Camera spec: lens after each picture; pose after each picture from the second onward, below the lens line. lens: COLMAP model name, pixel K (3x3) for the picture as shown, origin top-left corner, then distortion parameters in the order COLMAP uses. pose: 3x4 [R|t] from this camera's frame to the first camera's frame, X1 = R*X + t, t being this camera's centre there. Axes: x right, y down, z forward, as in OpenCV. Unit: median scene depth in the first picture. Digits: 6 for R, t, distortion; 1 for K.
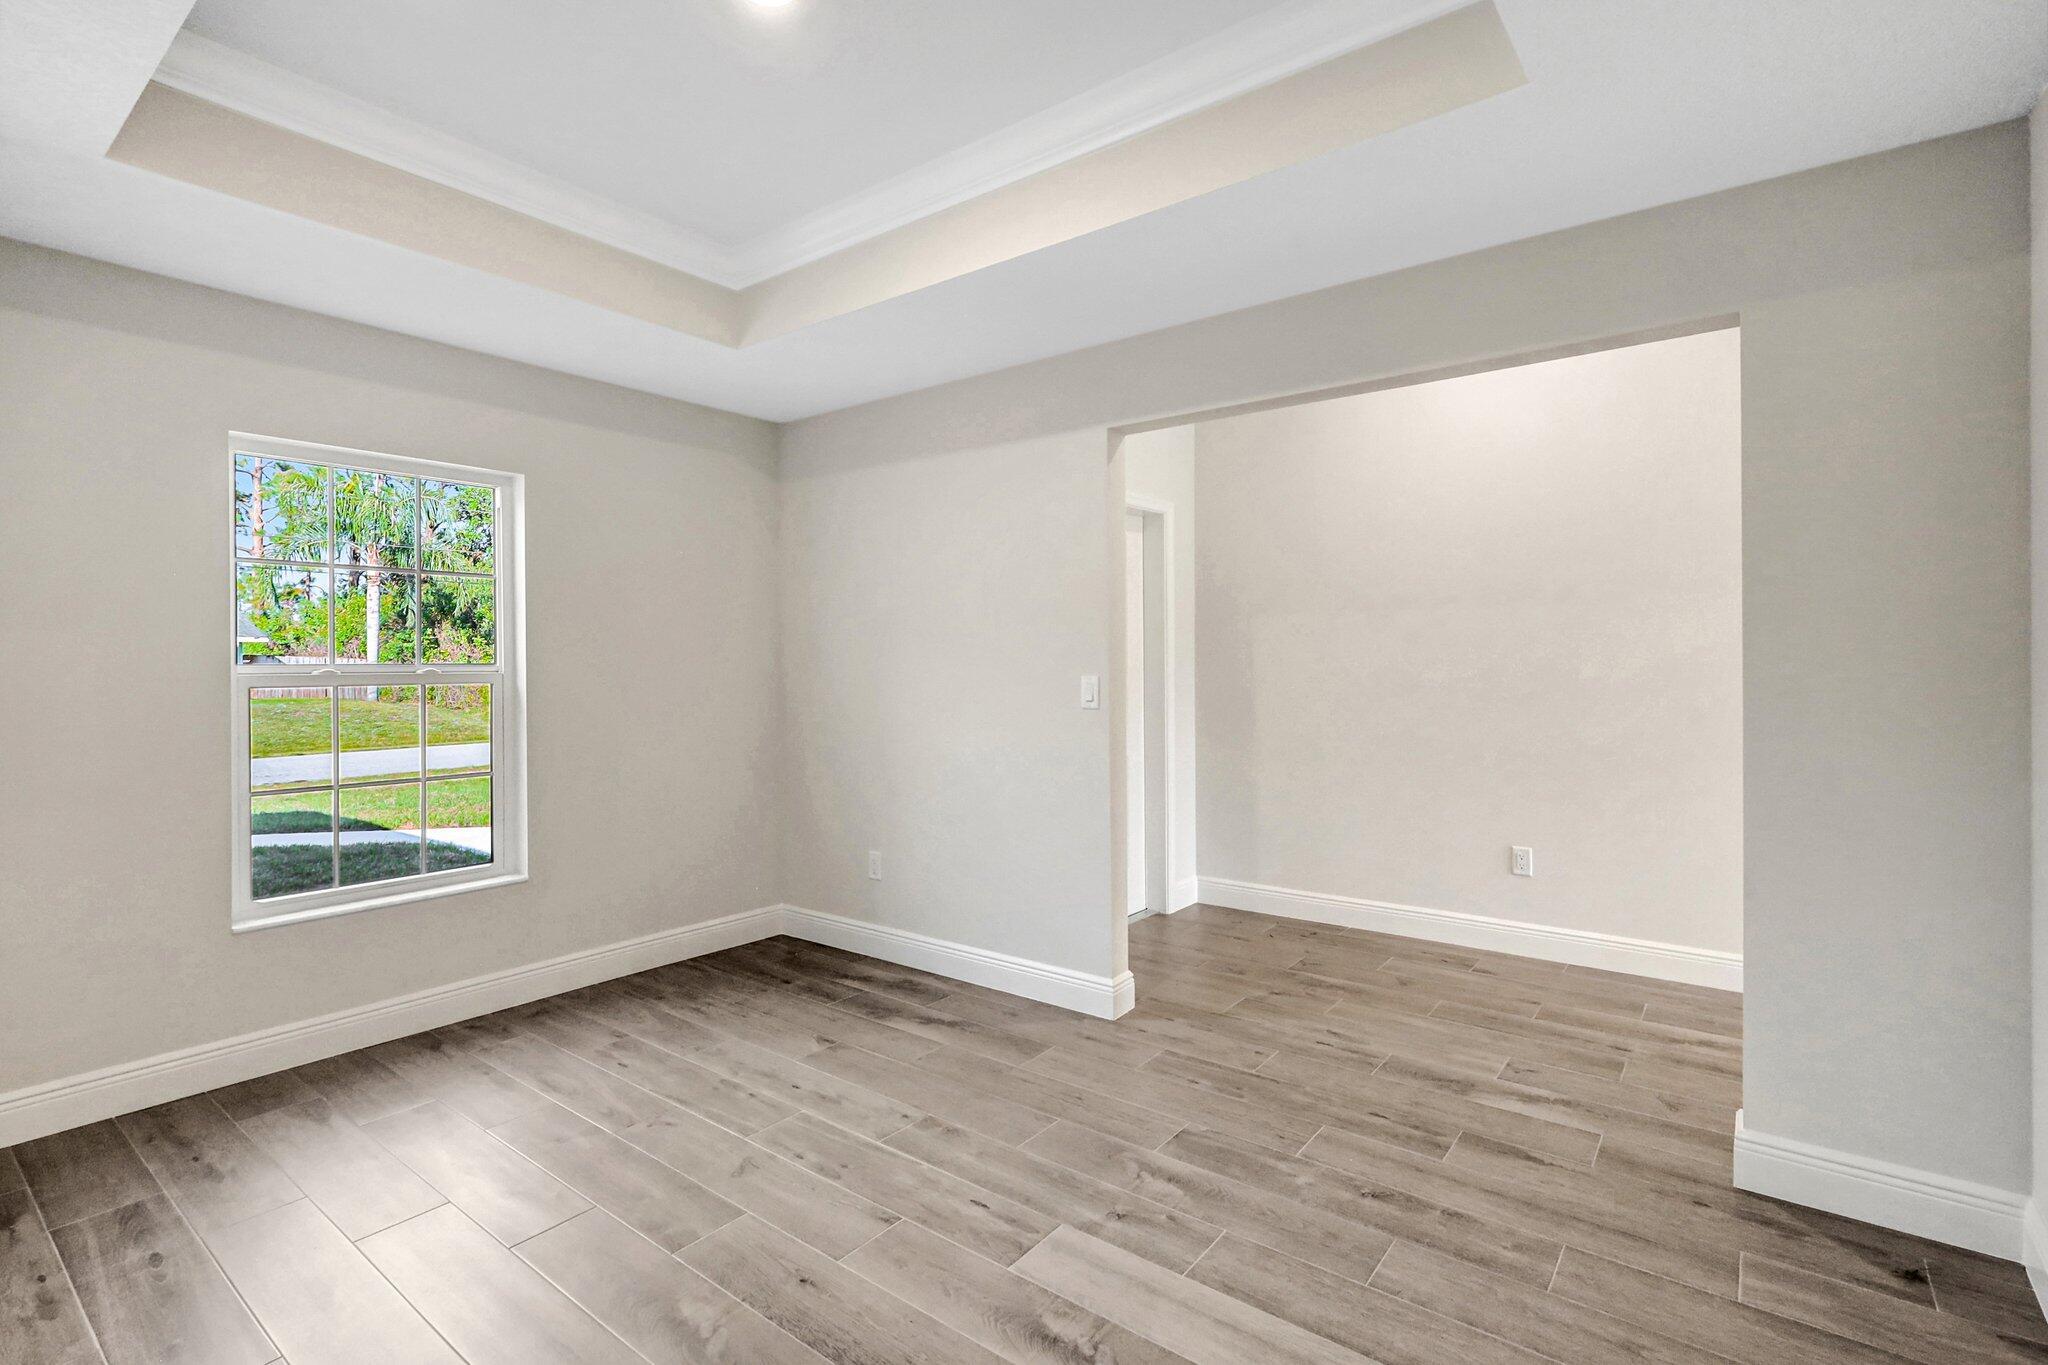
lens RADIAL K [[954.1, 0, 1020.3], [0, 954.1, 668.5], [0, 0, 1]] dist [0.000273, 0.000443]
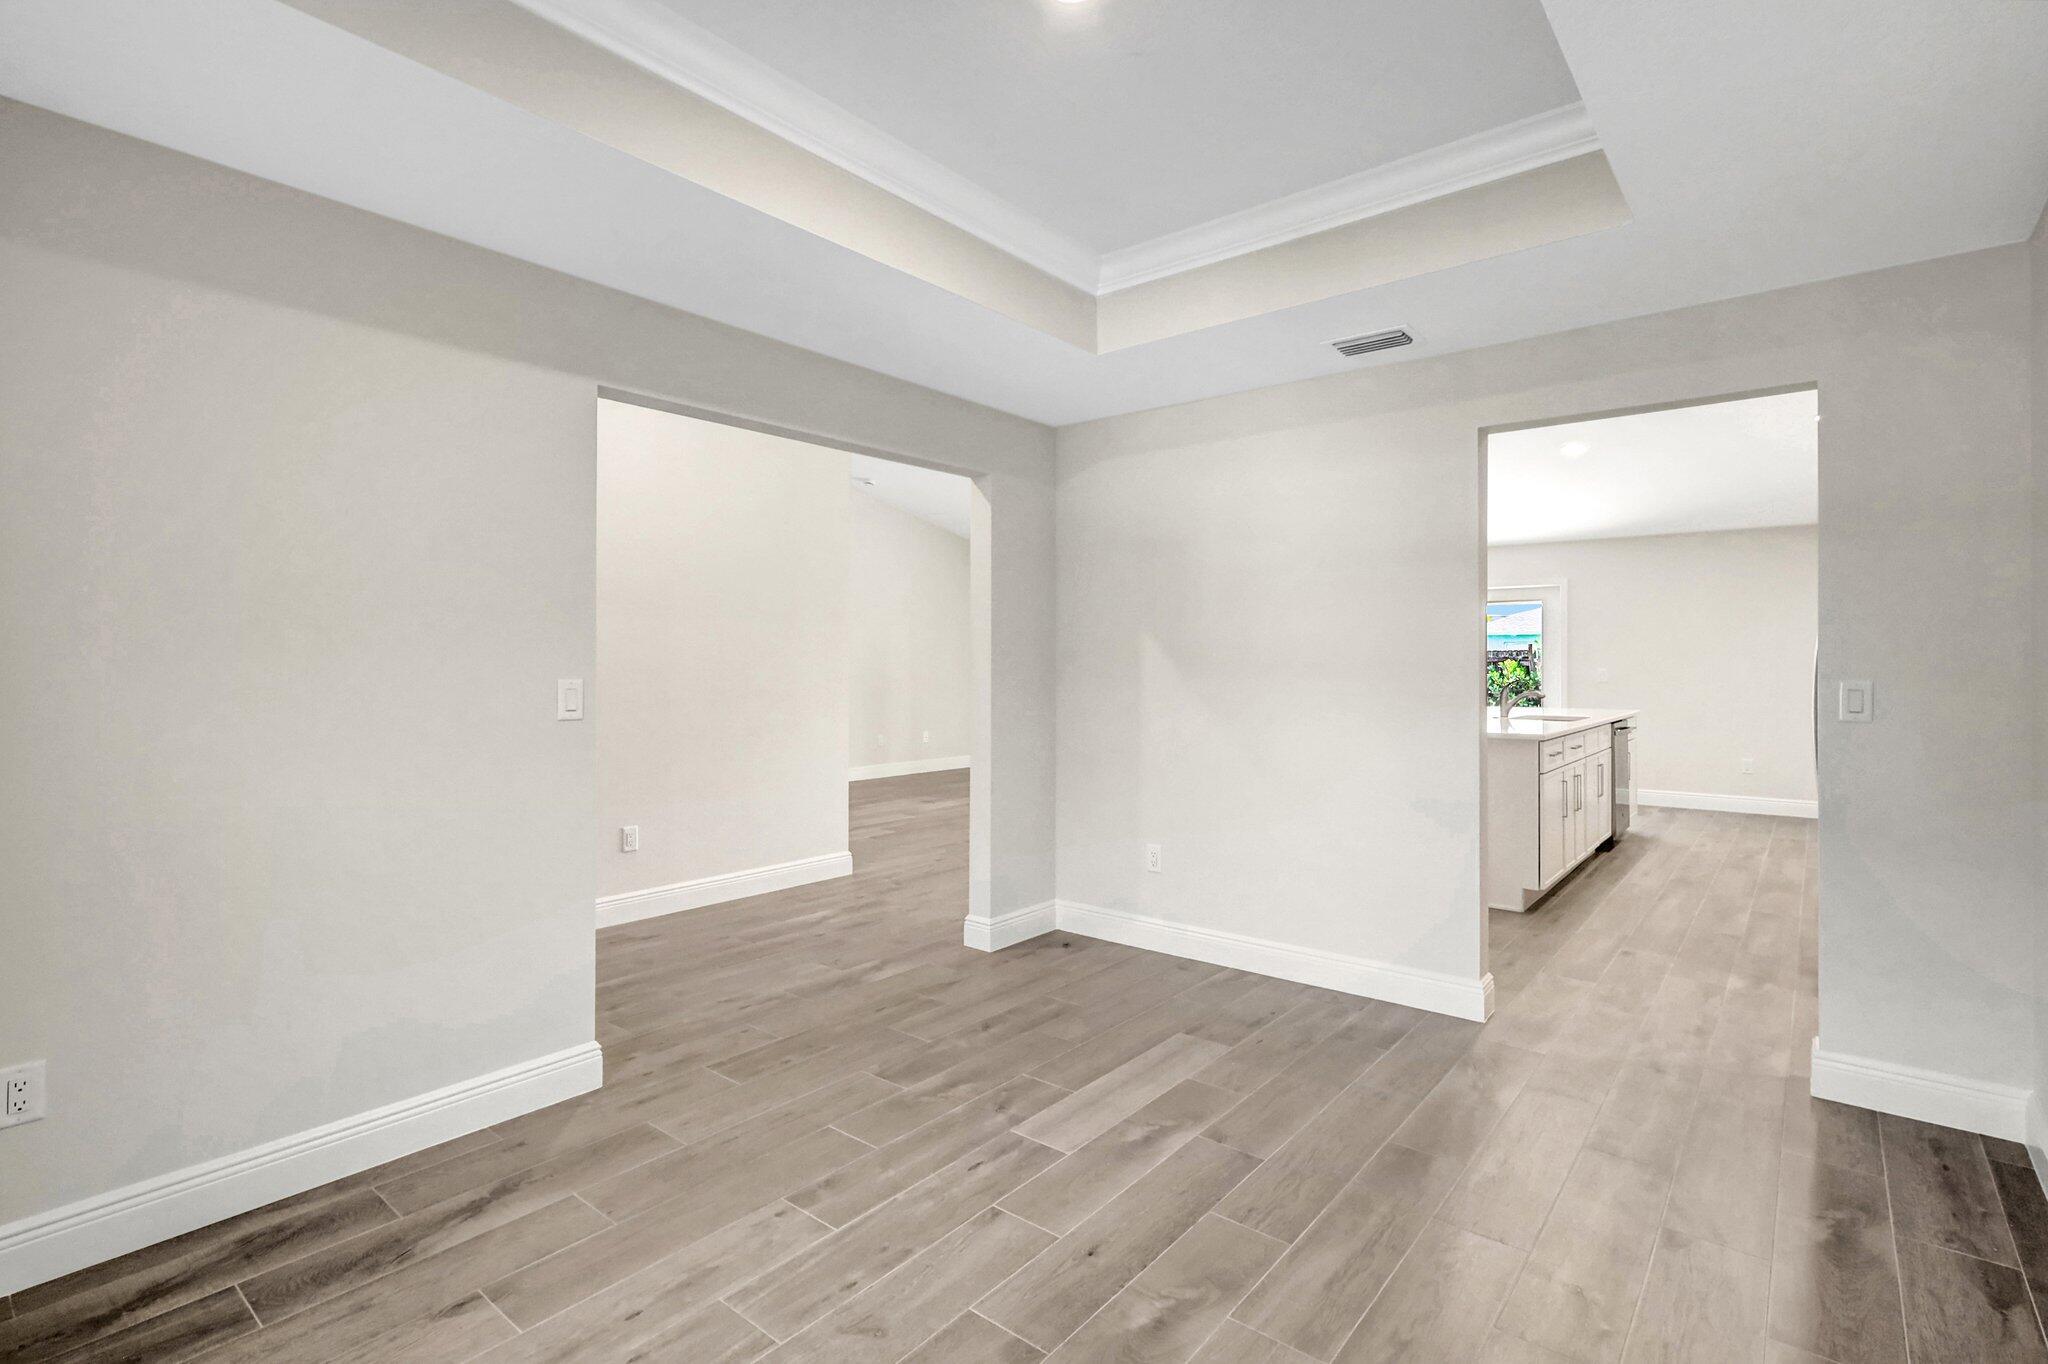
lens RADIAL K [[954.1, 0, 1020.3], [0, 954.1, 668.0], [0, 0, 1]] dist [0.000273, 0.000443]
pose [[0.028621, 0.004203, 0.999582, -0.922644], [0.002958, 0.999986, -0.004289, 0.003201], [-0.999586, 0.003080, 0.028608, 0.755596]]
